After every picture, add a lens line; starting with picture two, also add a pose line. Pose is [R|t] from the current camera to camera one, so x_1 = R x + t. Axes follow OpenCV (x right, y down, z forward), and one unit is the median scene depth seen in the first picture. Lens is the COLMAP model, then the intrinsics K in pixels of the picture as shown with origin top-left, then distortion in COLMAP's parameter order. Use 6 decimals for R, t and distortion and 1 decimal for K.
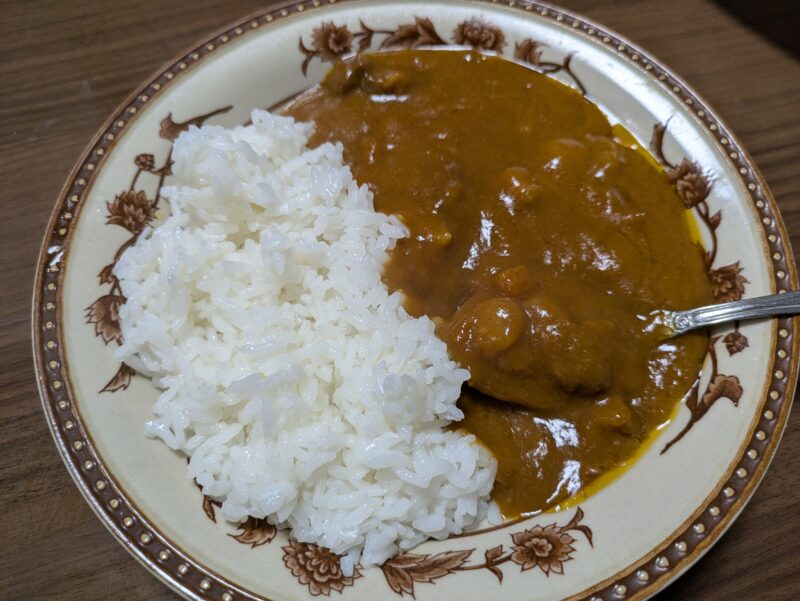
lens RADIAL K [[591.1, 0, 398.0], [0, 591.1, 294.1], [0, 0, 1]] dist [-0.003202, -0.023033]
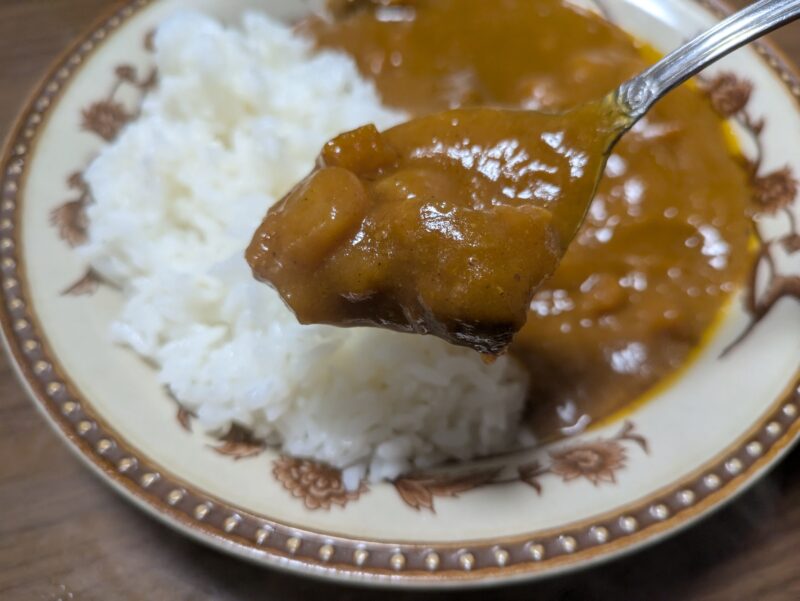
lens RADIAL K [[591.1, 0, 399.3], [0, 591.1, 309.2], [0, 0, 1]] dist [-0.003202, -0.023033]
pose [[0.999926, -0.001517, 0.012084, -0.025058], [0.002235, 0.998217, -0.059645, 0.239848], [-0.011972, 0.059668, 0.998147, 0.146407]]
